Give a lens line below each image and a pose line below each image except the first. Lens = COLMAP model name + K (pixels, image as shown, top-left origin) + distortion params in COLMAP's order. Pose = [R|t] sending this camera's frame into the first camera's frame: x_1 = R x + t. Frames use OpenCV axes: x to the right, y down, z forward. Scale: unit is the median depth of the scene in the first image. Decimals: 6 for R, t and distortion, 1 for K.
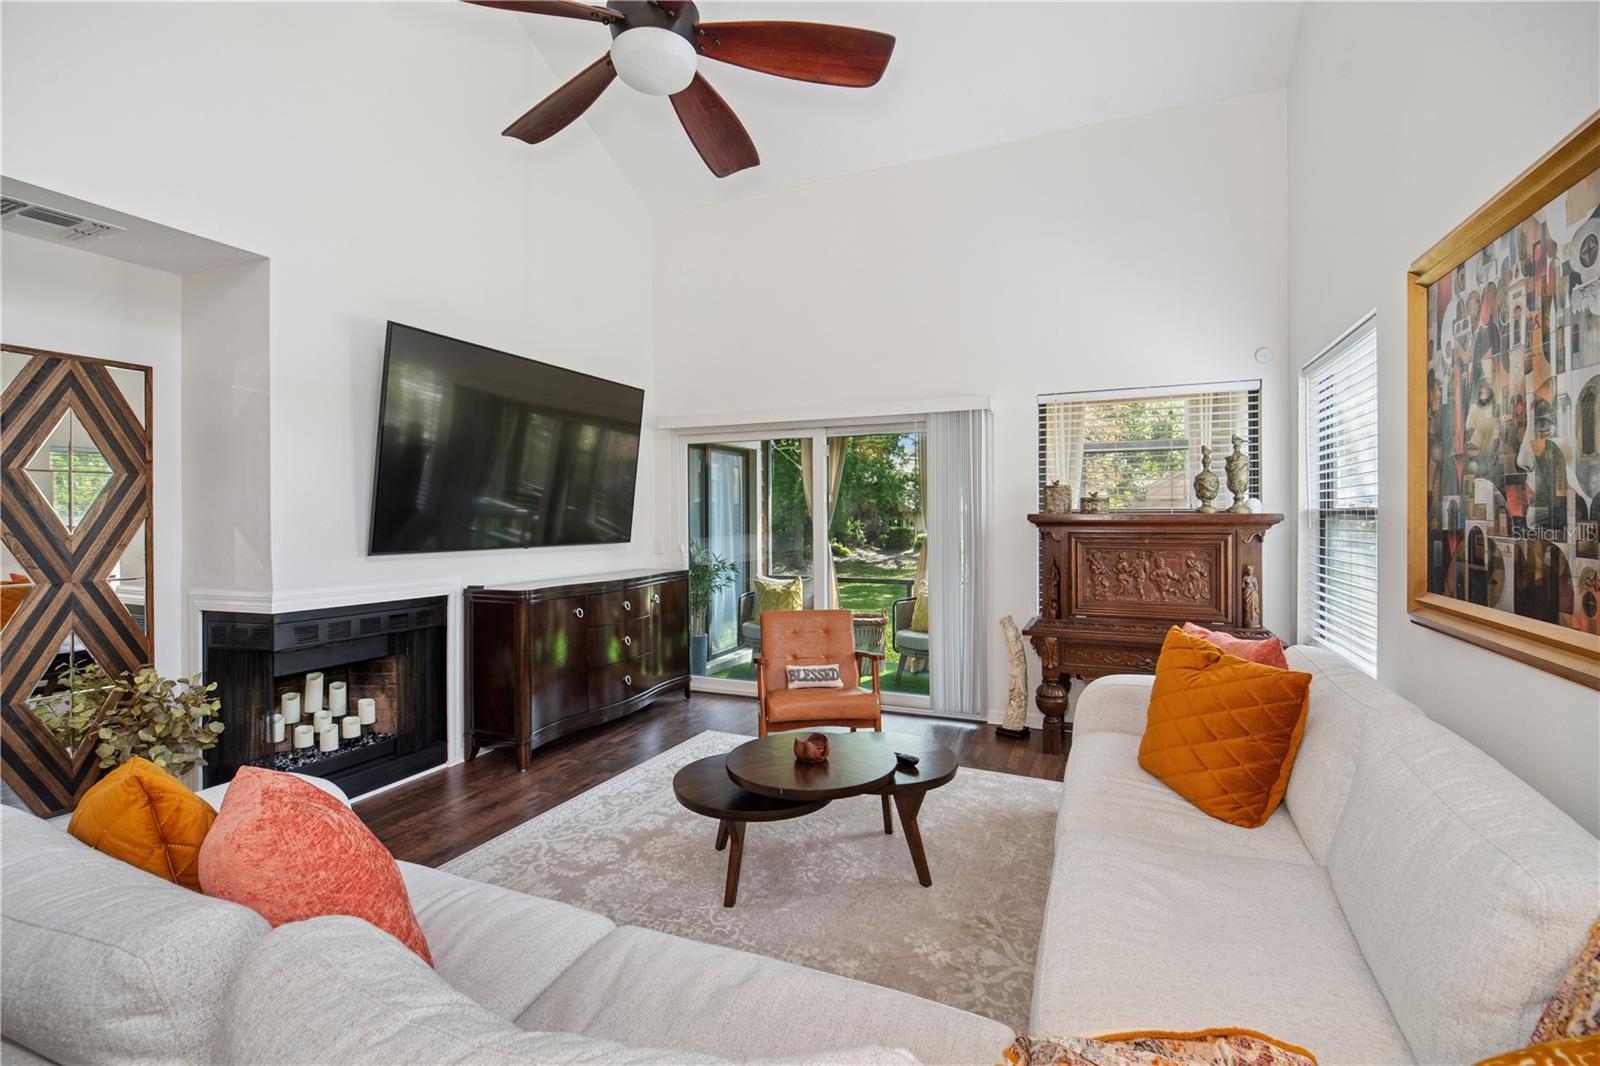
lens RADIAL K [[704.0, 0, 804.7], [0, 704.0, 518.8], [0, 0, 1]] dist [-0.013478, 0.000066]
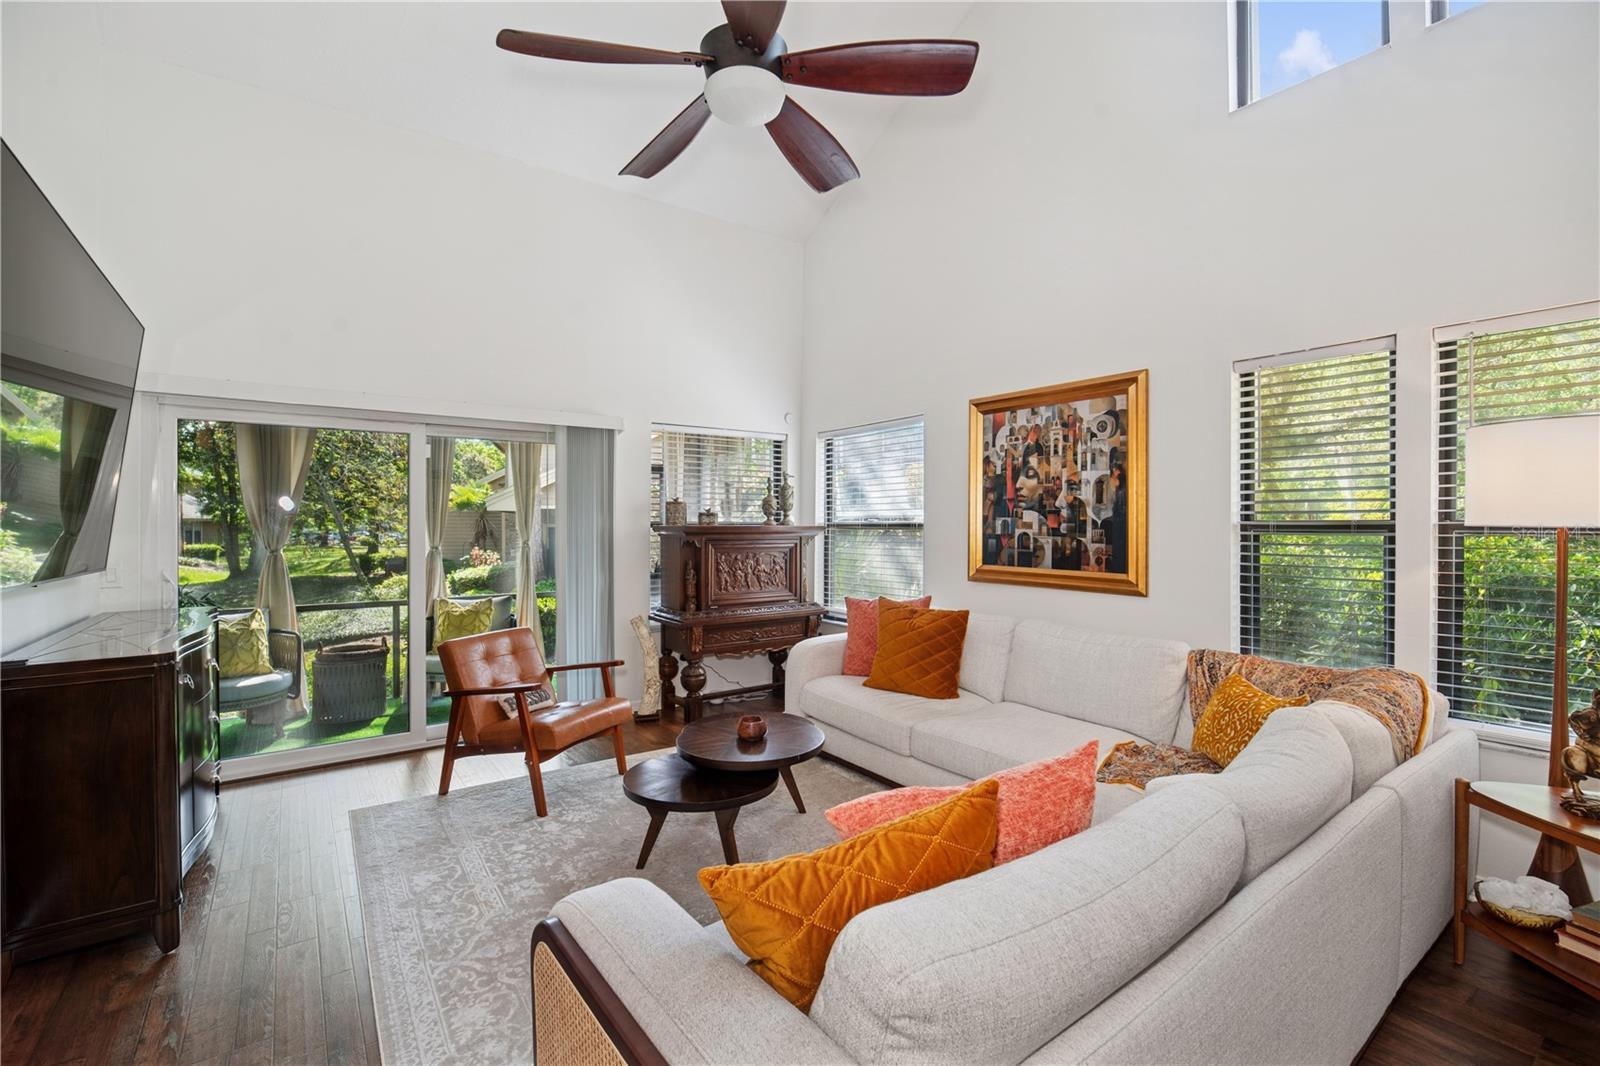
lens RADIAL K [[704.0, 0, 804.7], [0, 704.0, 518.8], [0, 0, 1]] dist [-0.013478, 0.000066]
pose [[0.510382, 0.010076, 0.859889, -1.336119], [0.003419, 0.999900, -0.013746, -0.003010], [-0.859941, 0.009955, 0.510296, 0.472750]]
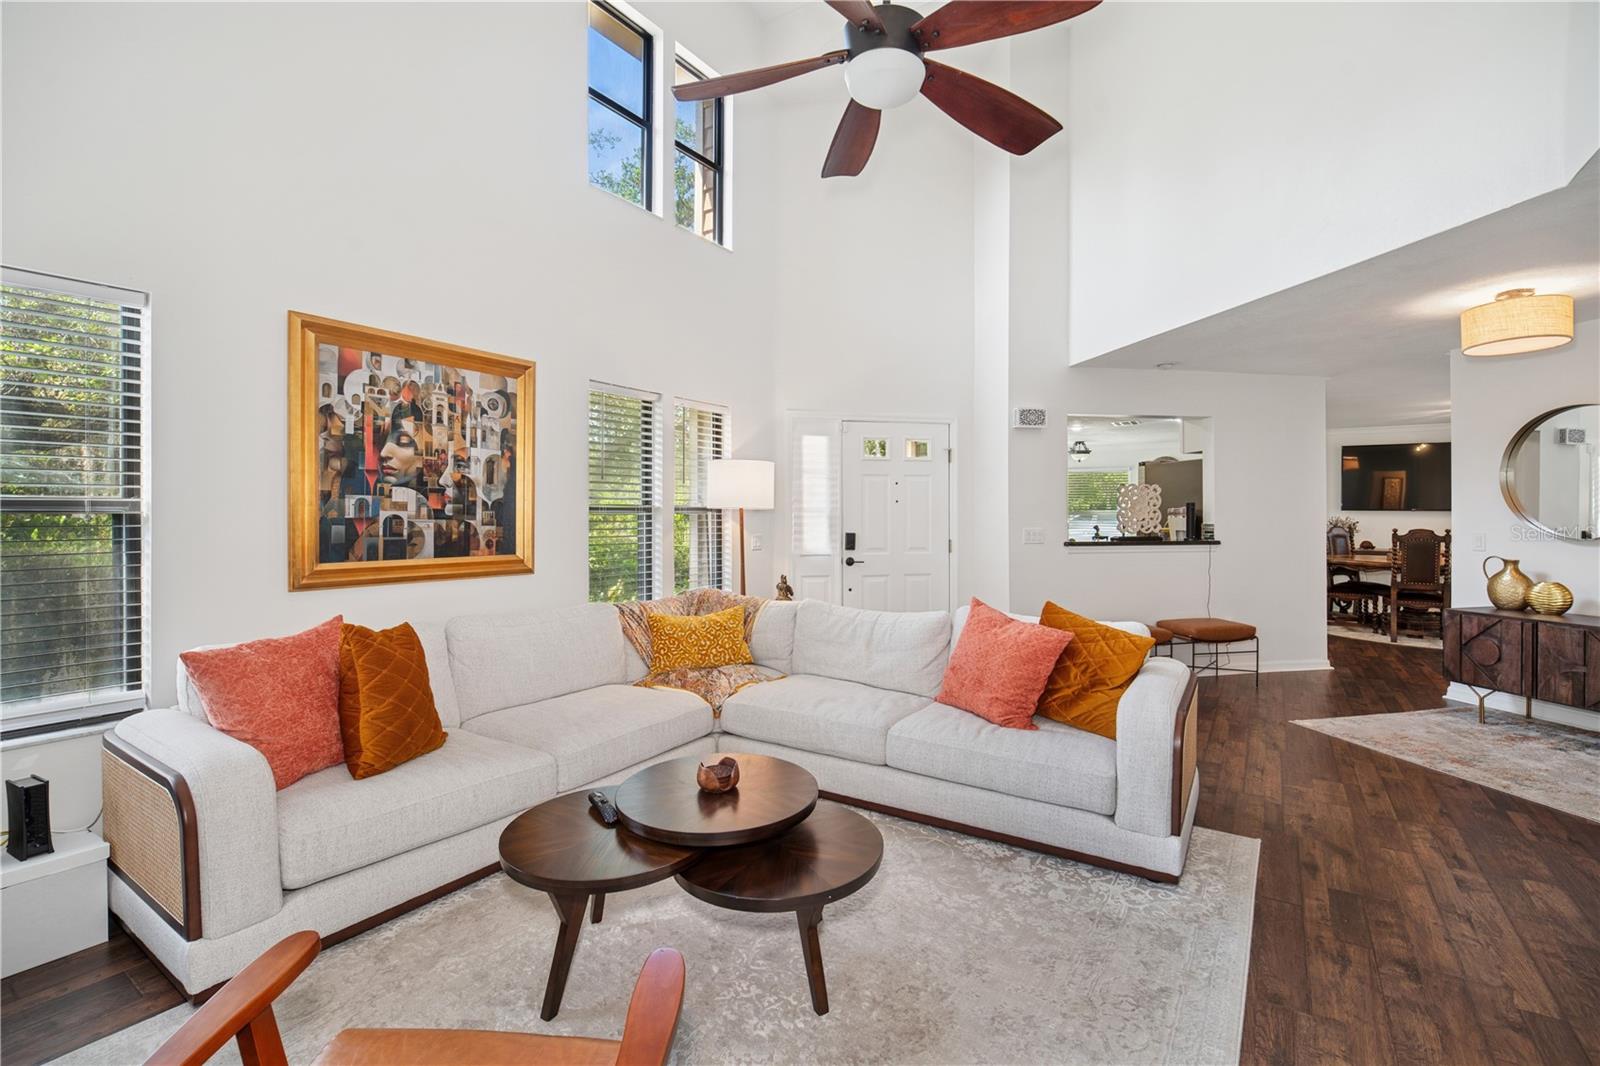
lens RADIAL K [[714.4, 0, 800.8], [0, 714.4, 541.1], [0, 0, 1]] dist [-0.003617, -0.000527]
pose [[-0.981883, -0.002224, 0.189478, -0.363589], [0.005893, 0.999089, 0.042268, 0.007762], [-0.189399, 0.042619, -0.980975, 2.606067]]
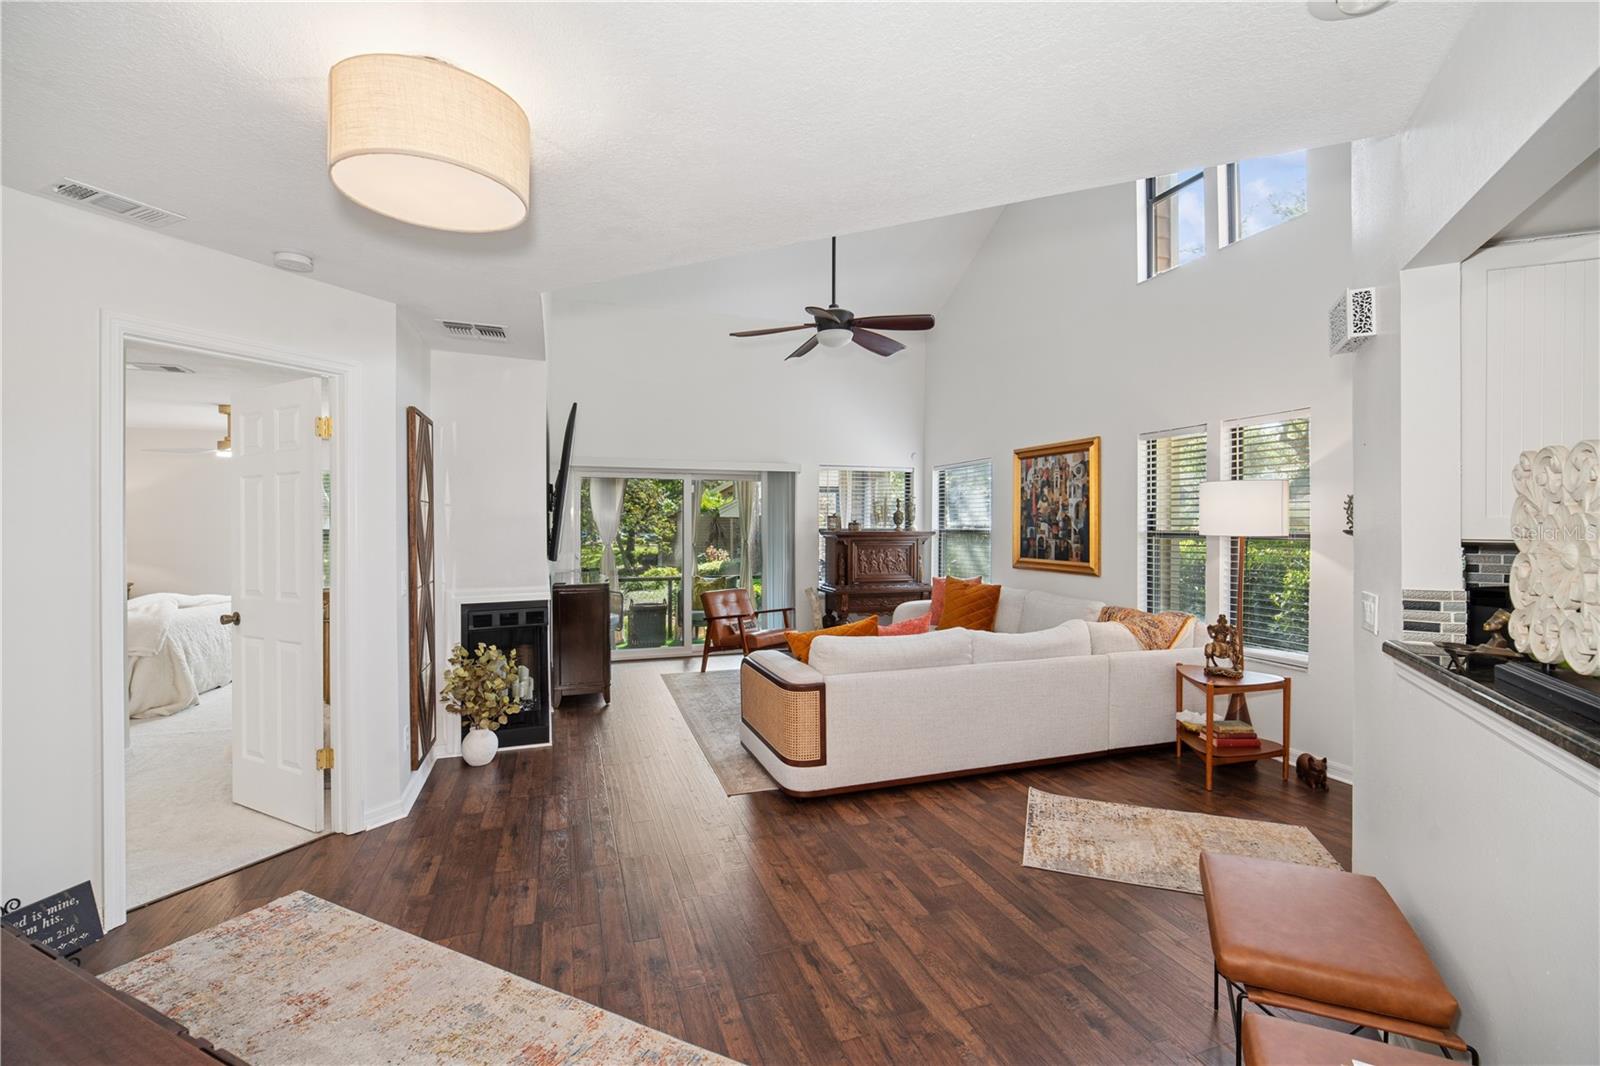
lens RADIAL K [[699.6, 0, 804.4], [0, 699.6, 528.9], [0, 0, 1]] dist [-0.000708, 0.000129]
pose [[0.742741, 0.000925, 0.669578, -2.268259], [0.001194, 0.999996, -0.002706, -0.019311], [-0.669577, 0.002810, 0.742737, -0.801186]]
